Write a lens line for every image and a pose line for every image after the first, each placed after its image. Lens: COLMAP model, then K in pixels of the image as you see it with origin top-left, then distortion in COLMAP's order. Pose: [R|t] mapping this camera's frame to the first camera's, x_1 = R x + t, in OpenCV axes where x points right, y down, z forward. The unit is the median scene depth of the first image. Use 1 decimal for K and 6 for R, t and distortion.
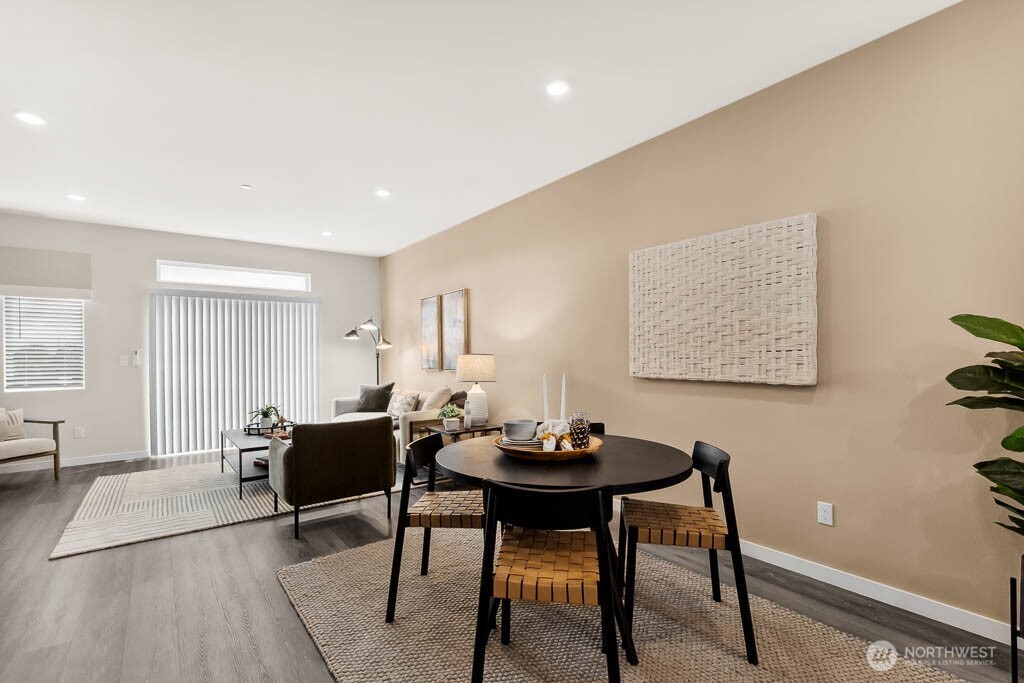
lens RADIAL K [[473.4, 0, 506.3], [0, 473.4, 341.2], [0, 0, 1]] dist [0.009832, -0.000643]
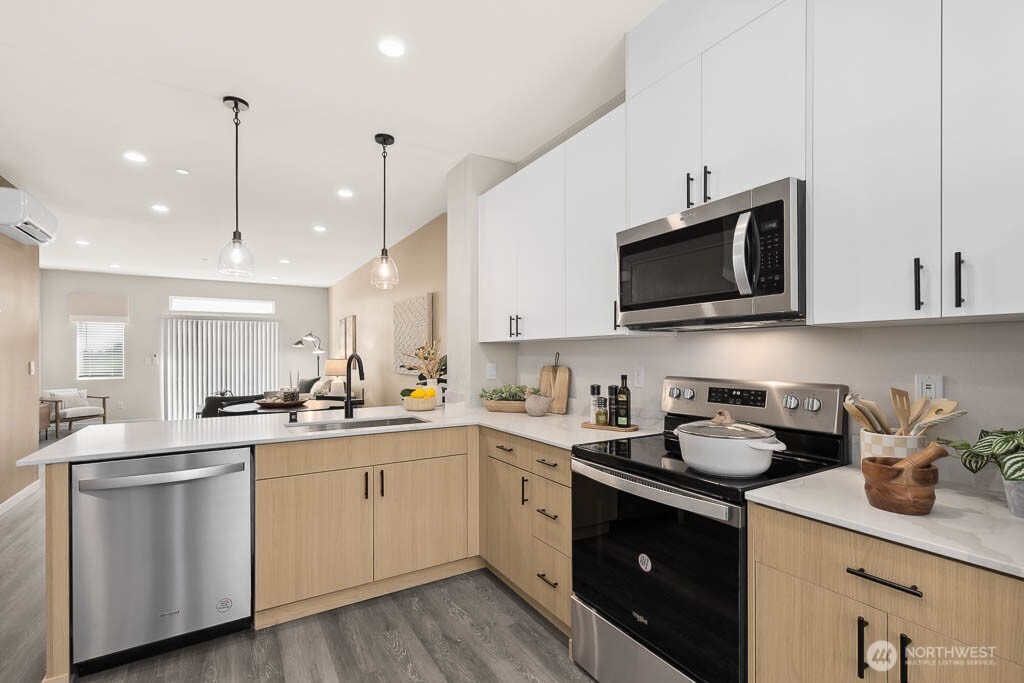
lens RADIAL K [[473.4, 0, 521.9], [0, 473.4, 349.7], [0, 0, 1]] dist [0.009832, -0.000643]
pose [[0.993399, 0.000164, -0.114714, 0.577783], [0.000585, 0.999979, 0.006493, -0.005585], [0.114713, -0.006517, 0.993377, -0.401905]]
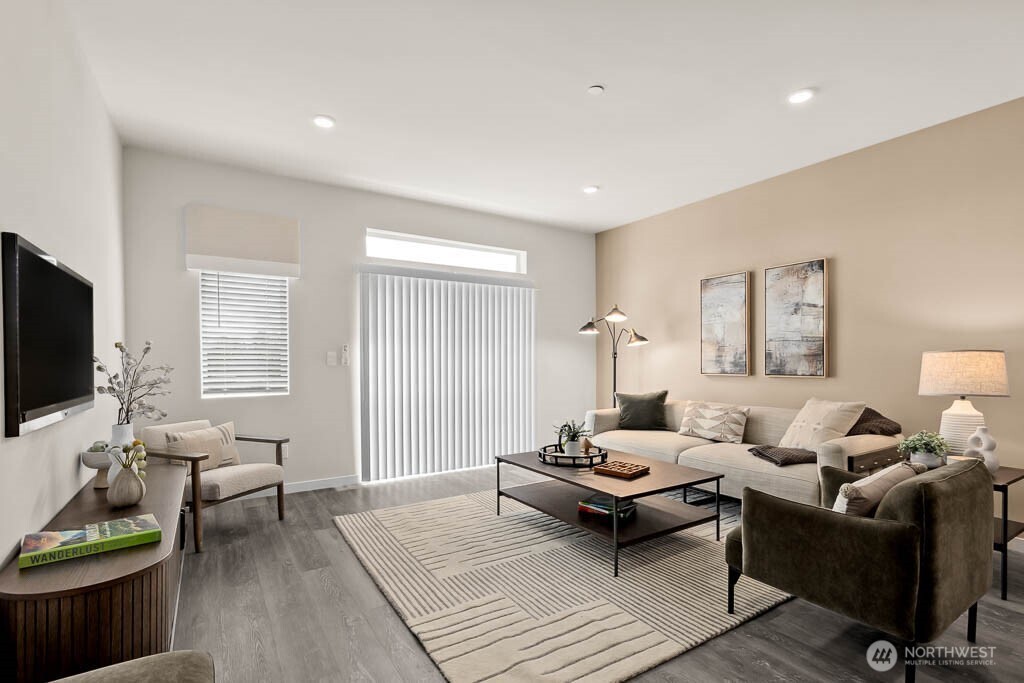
lens RADIAL K [[473.4, 0, 510.5], [0, 473.4, 350.4], [0, 0, 1]] dist [0.009832, -0.000643]
pose [[0.998146, 0.007349, -0.060415, -0.456074], [-0.006570, 0.999893, 0.013081, 0.015789], [0.060505, -0.012659, 0.998088, 0.247797]]
